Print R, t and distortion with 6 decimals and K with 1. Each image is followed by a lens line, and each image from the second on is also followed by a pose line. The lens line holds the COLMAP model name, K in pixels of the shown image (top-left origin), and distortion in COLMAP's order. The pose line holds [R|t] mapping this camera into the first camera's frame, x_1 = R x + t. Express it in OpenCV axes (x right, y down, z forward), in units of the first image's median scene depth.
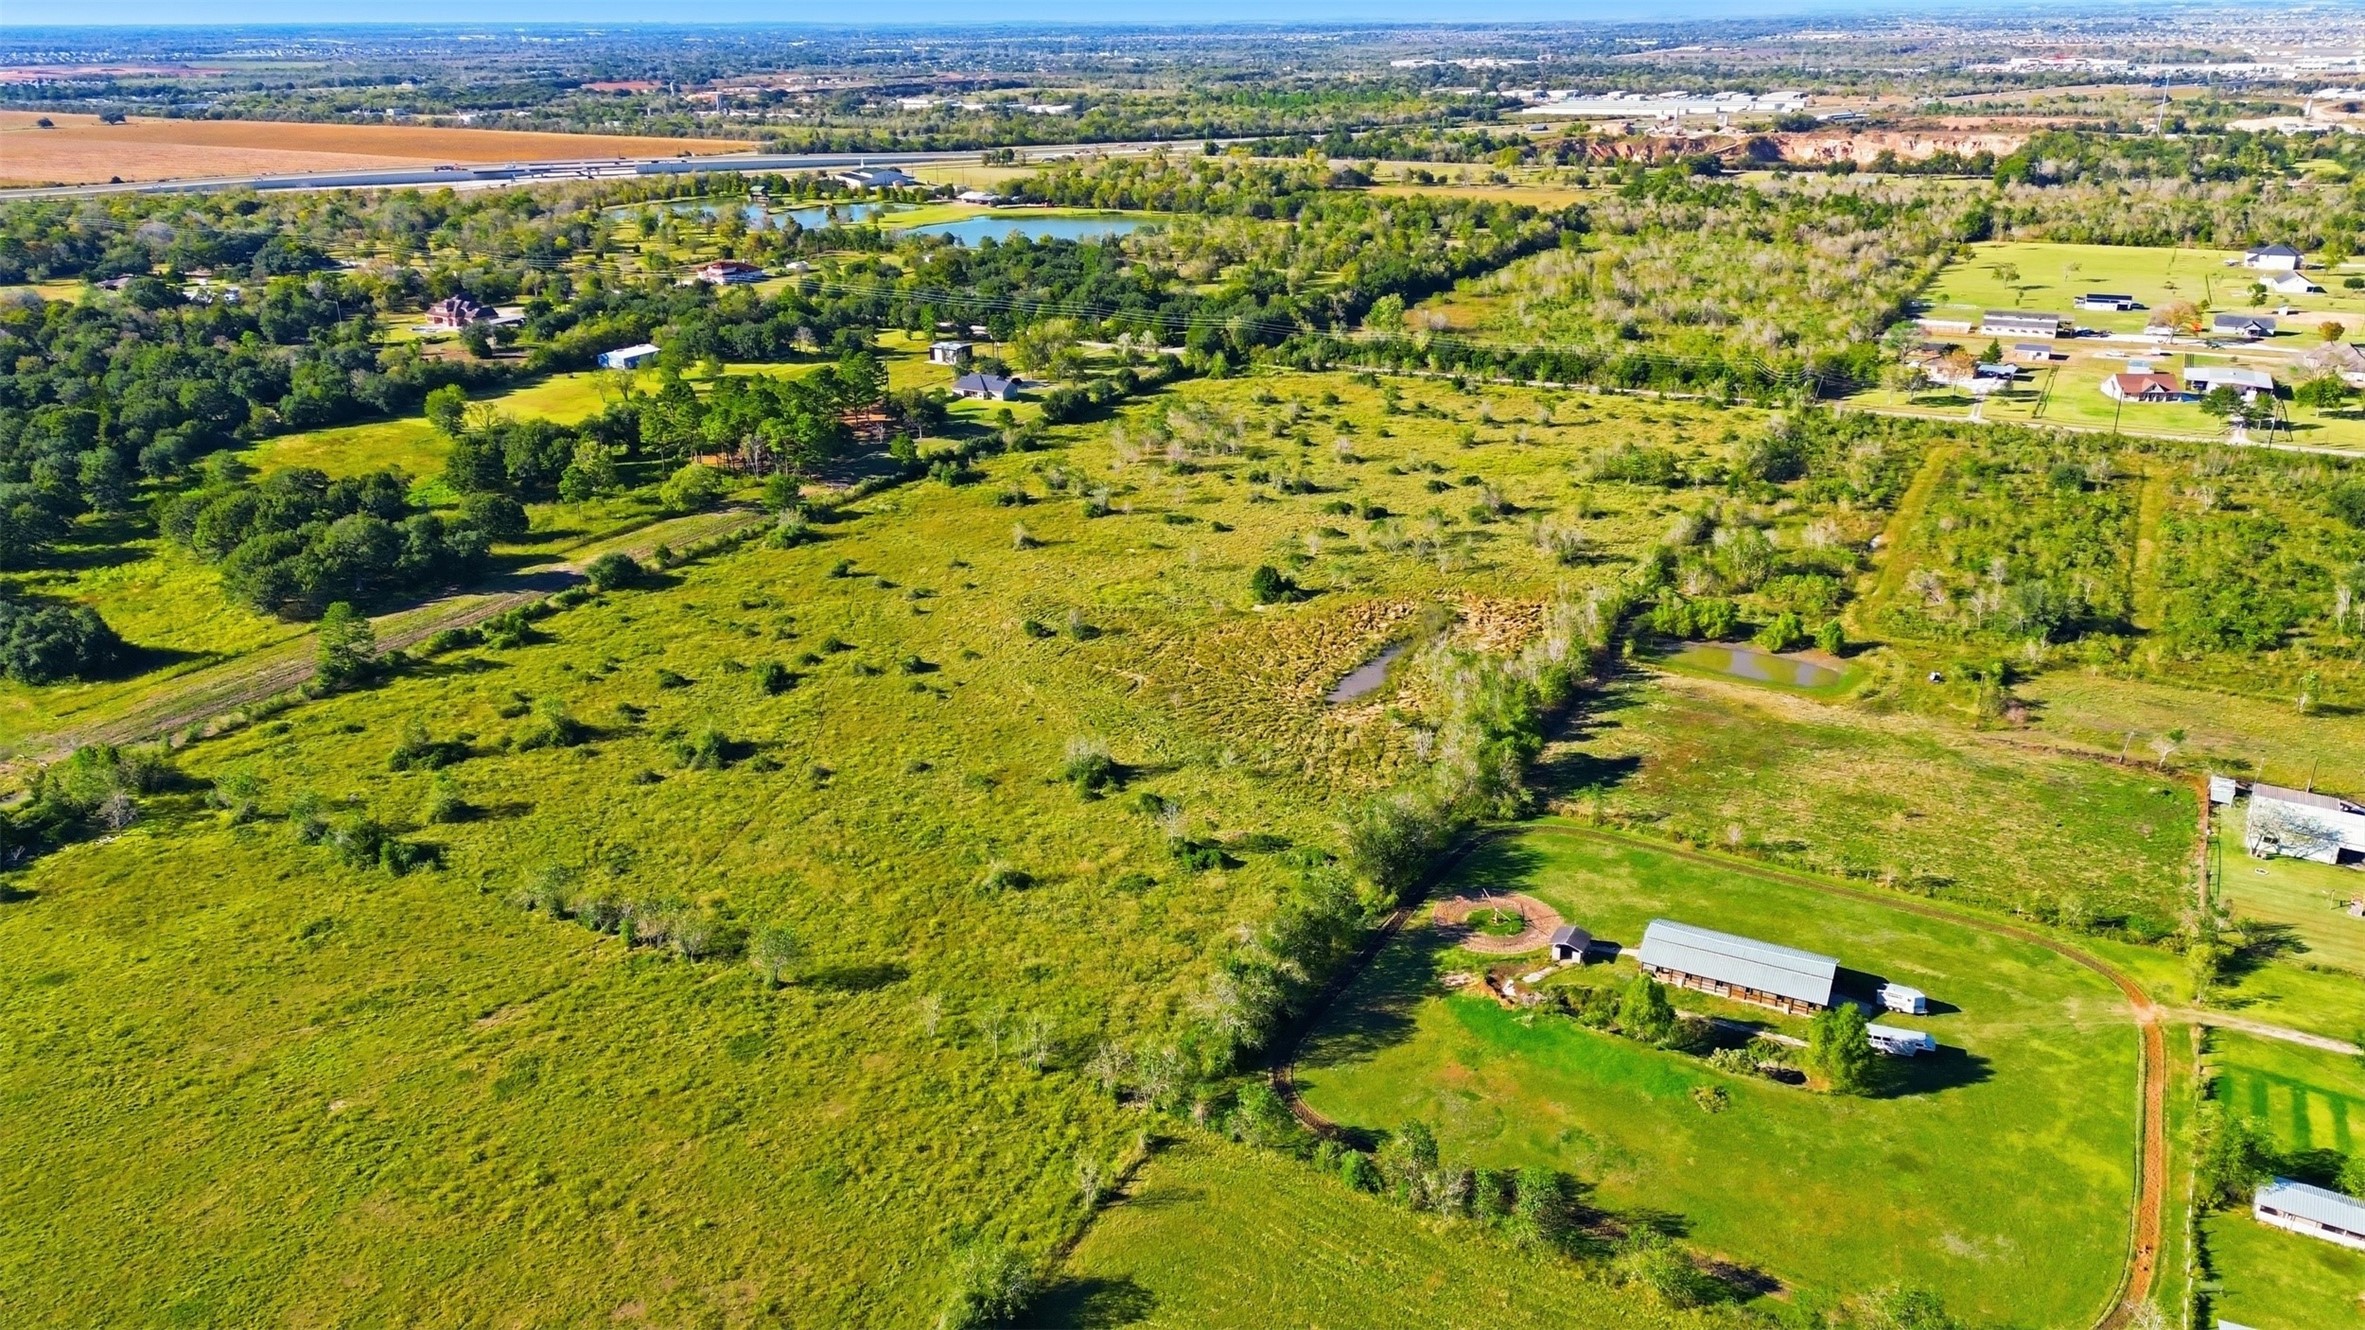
lens RADIAL K [[1668.2, 0, 1185.6], [0, 1668.2, 645.3], [0, 0, 1]] dist [0.089445, -0.090023]
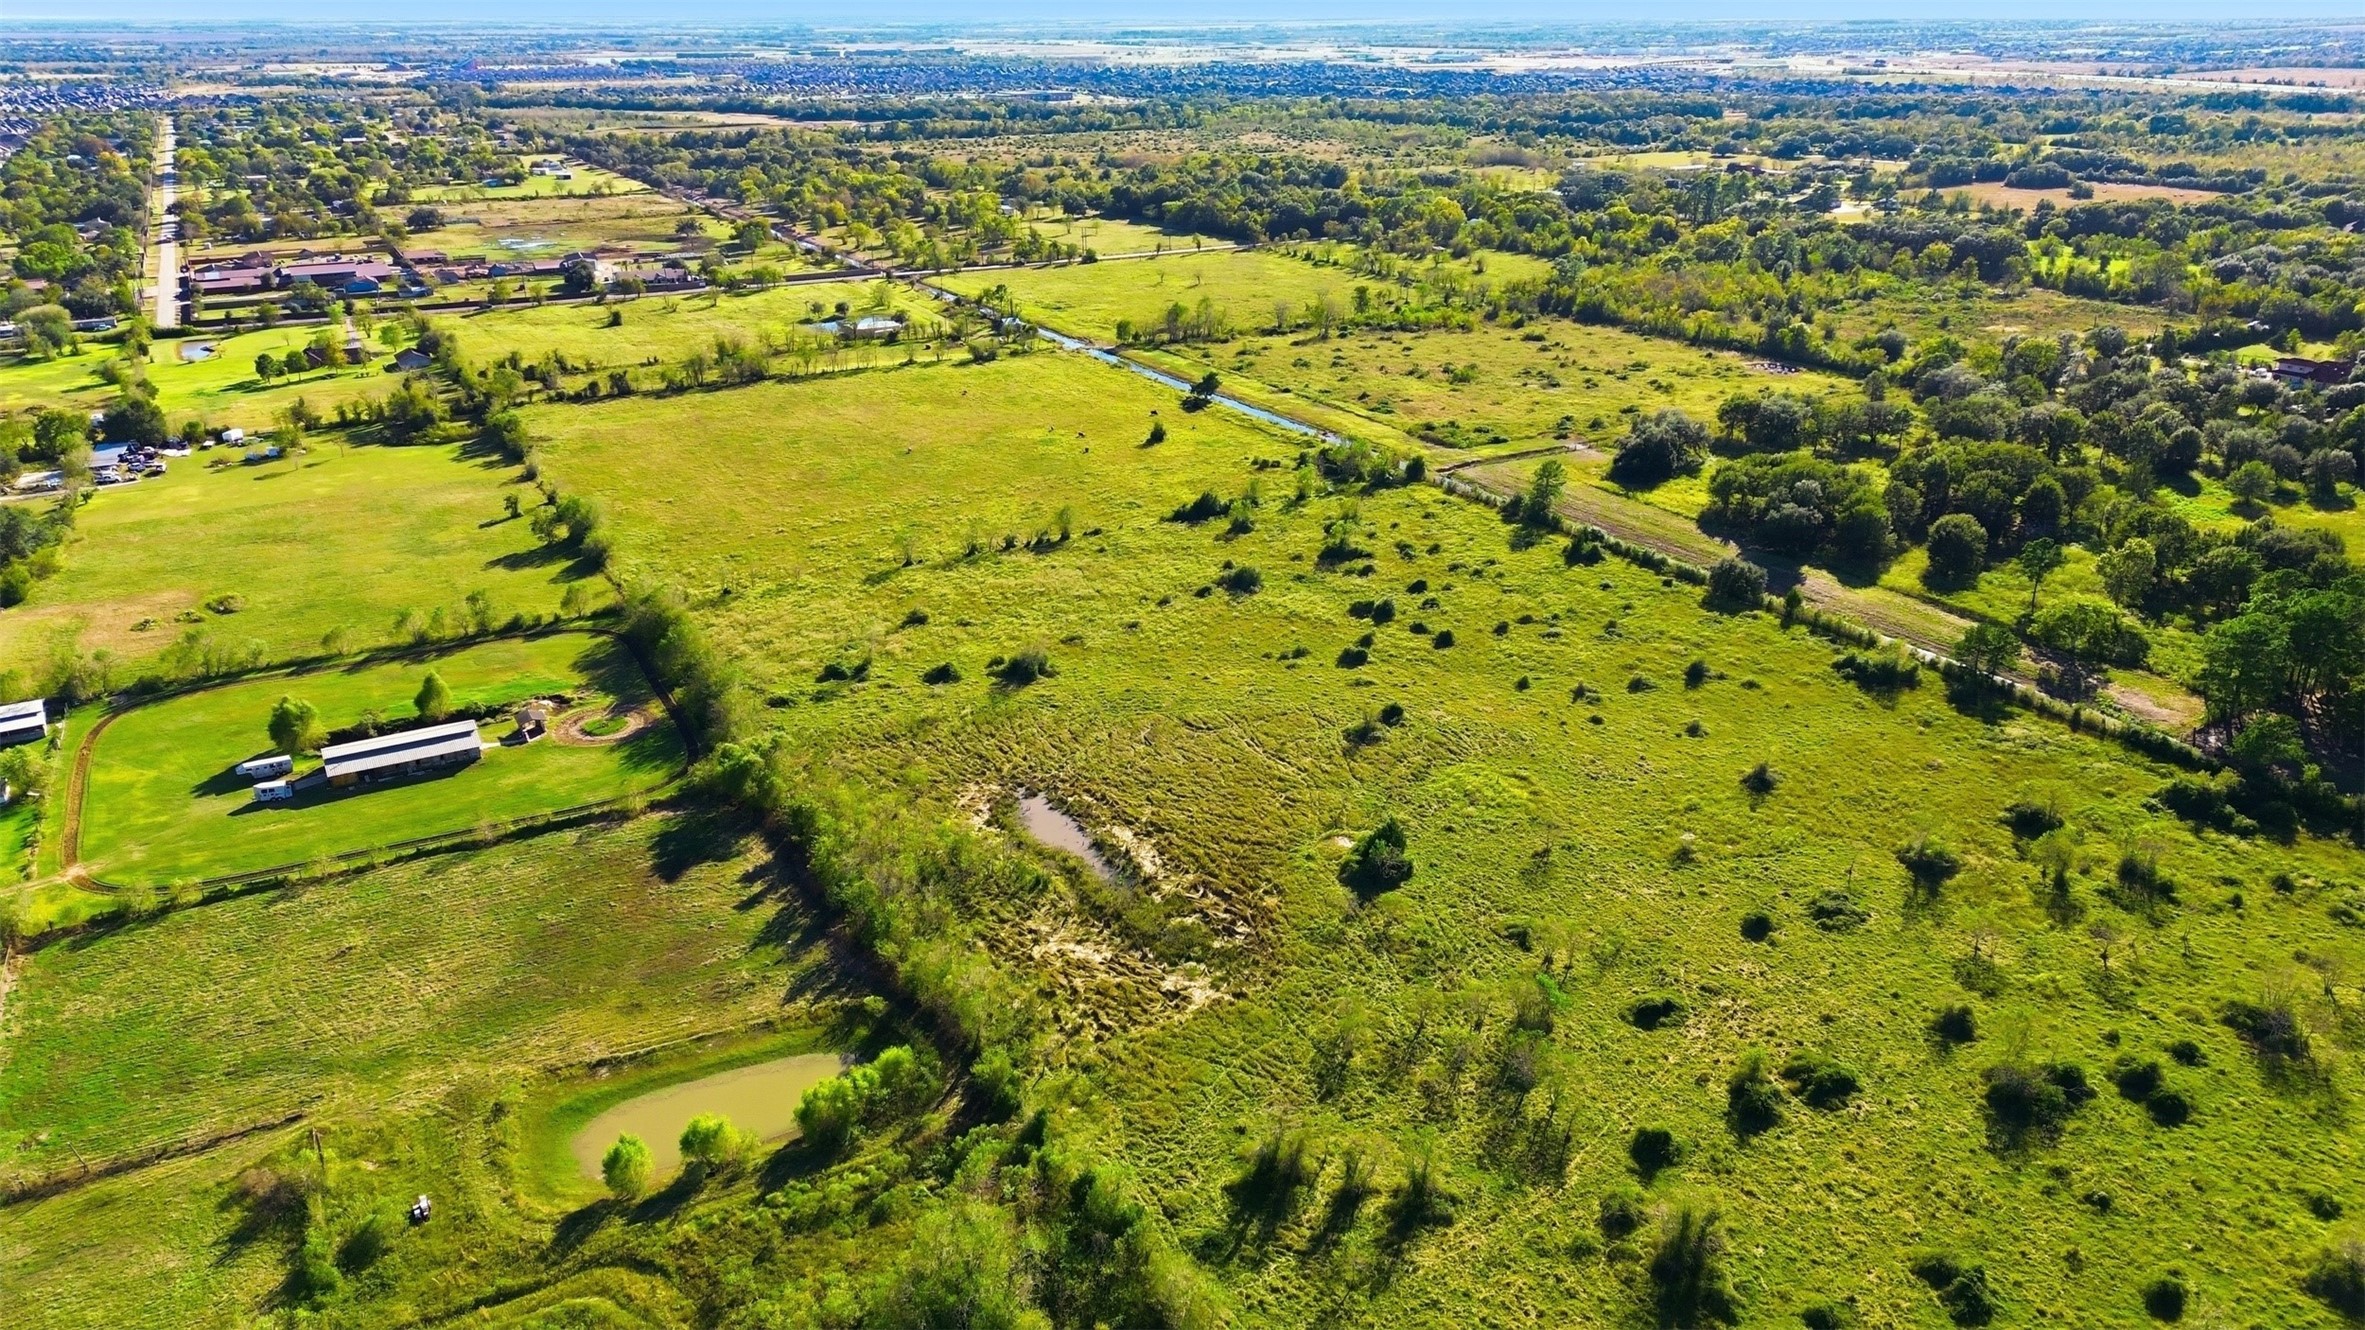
lens RADIAL K [[1657.9, 0, 1182.5], [0, 1657.9, 665.0], [0, 0, 1]] dist [0.093825, -0.094474]
pose [[-0.536111, 0.325966, -0.778673, 0.723846], [-0.281931, 0.800329, 0.529140, -0.522397], [0.795676, 0.503210, -0.337165, 1.374738]]
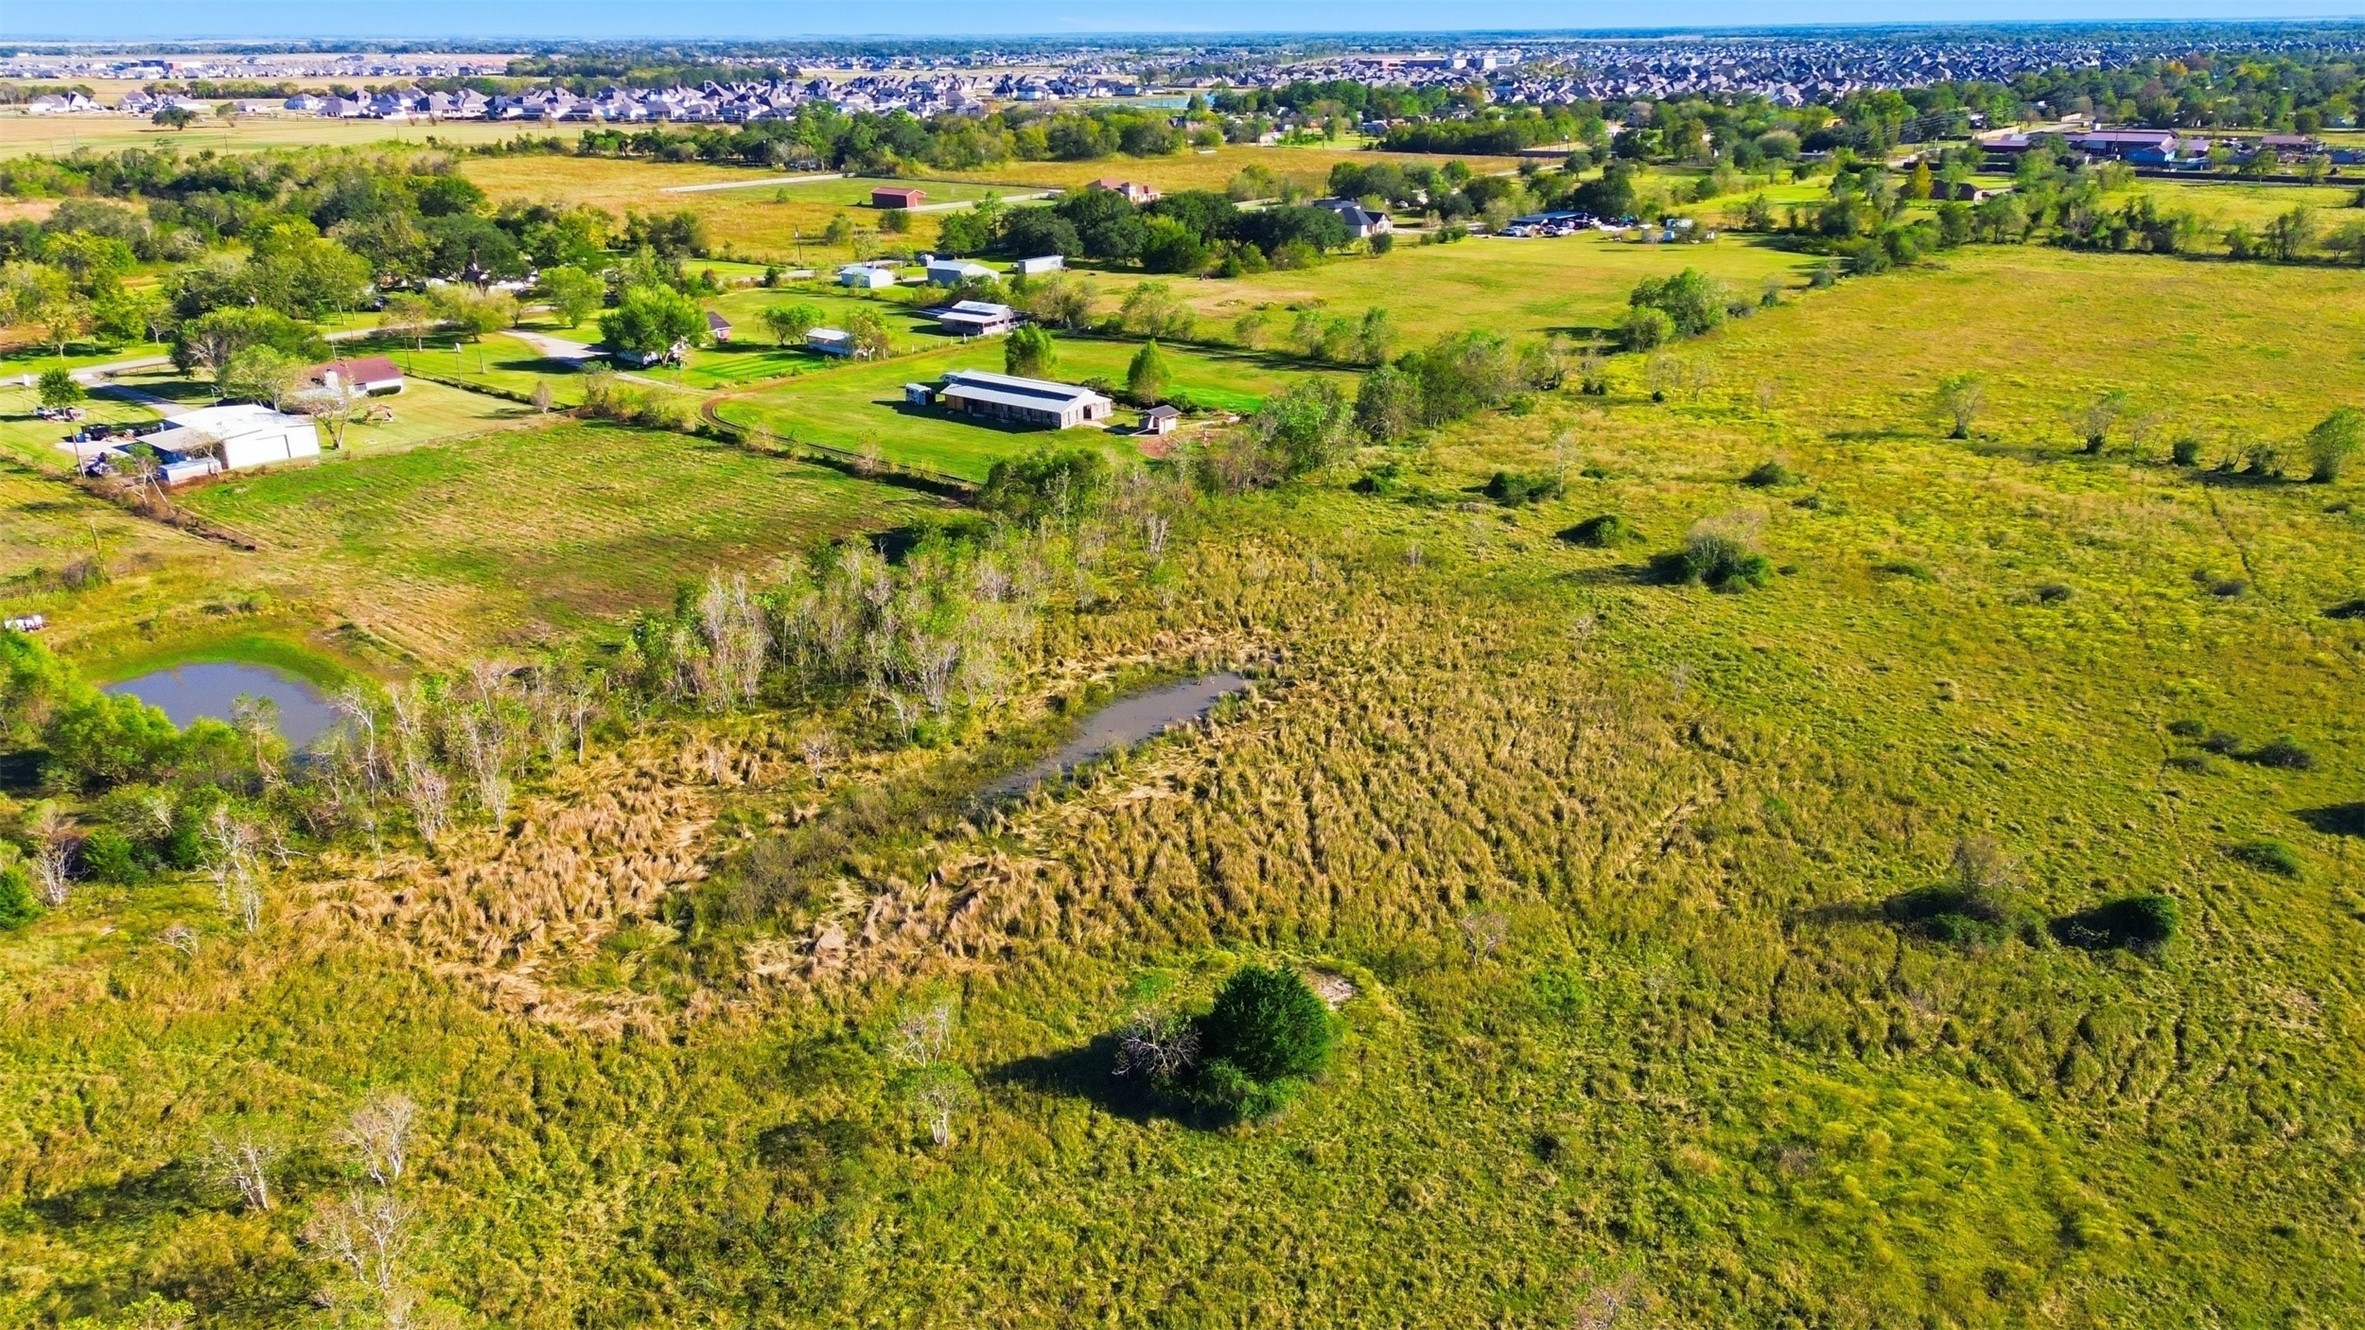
lens RADIAL K [[1657.9, 0, 1182.5], [0, 1657.9, 665.0], [0, 0, 1]] dist [0.093825, -0.094474]
pose [[-0.985579, -0.040180, 0.164374, 0.028259], [0.078755, 0.750855, 0.655755, -0.285306], [-0.149769, 0.659244, -0.736863, 1.397615]]
